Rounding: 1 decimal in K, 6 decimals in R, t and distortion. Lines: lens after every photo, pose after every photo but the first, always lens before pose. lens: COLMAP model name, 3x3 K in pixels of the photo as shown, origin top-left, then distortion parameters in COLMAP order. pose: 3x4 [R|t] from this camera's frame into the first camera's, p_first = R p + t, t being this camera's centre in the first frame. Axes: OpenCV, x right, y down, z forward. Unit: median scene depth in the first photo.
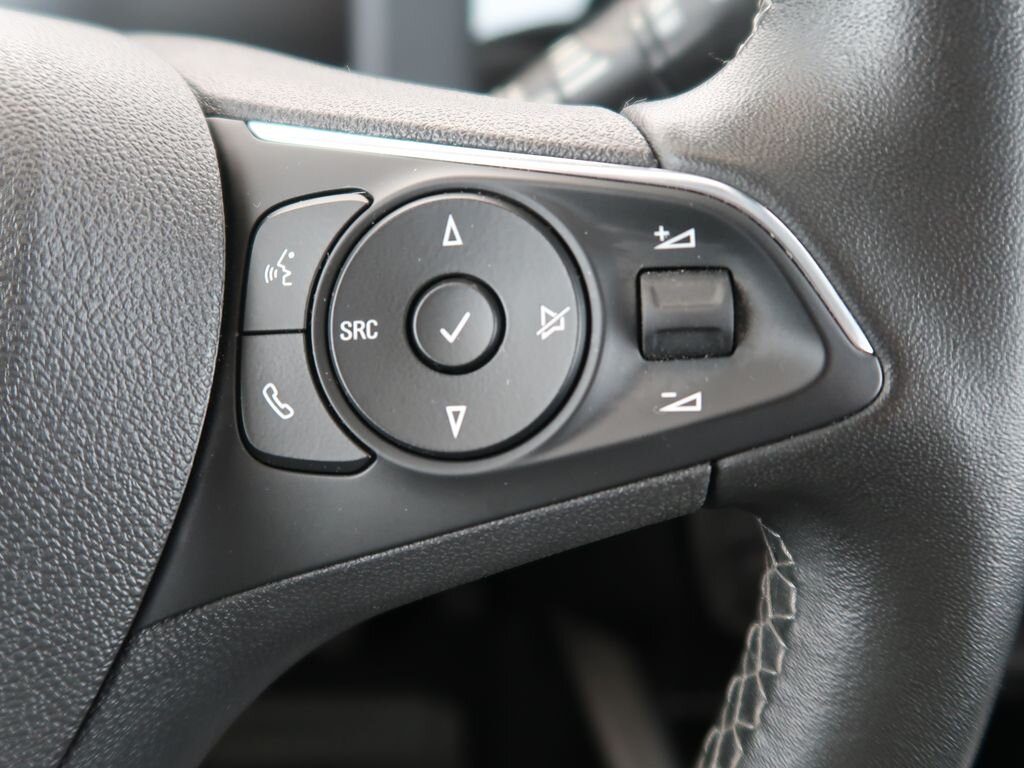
lens RADIAL K [[845.1, 0, 513.5], [0, 845.1, 381.9], [0, 0, 1]] dist [0.036391, 0.002477]
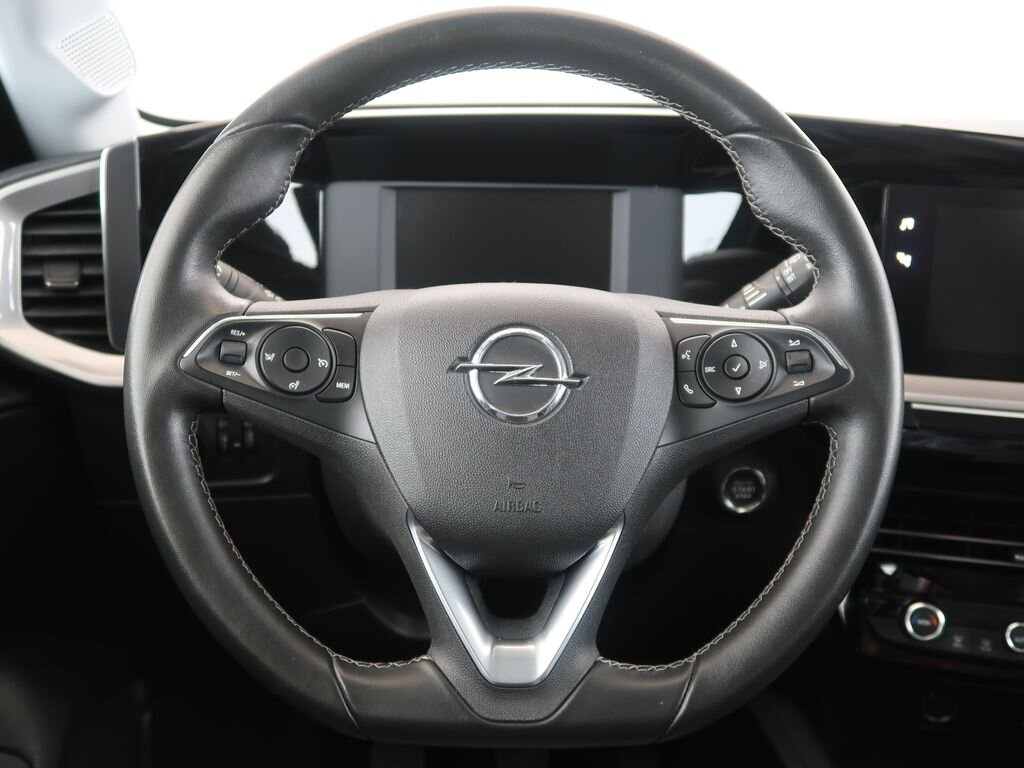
lens RADIAL K [[1218.8, 0, 516.0], [0, 1218.8, 382.9], [0, 0, 1]] dist [0.003260, 0.000000]
pose [[0.997120, -0.028196, -0.070407, -0.664523], [0.009433, 0.967221, -0.253759, 1.361930], [0.075254, 0.252364, 0.964702, -4.264548]]
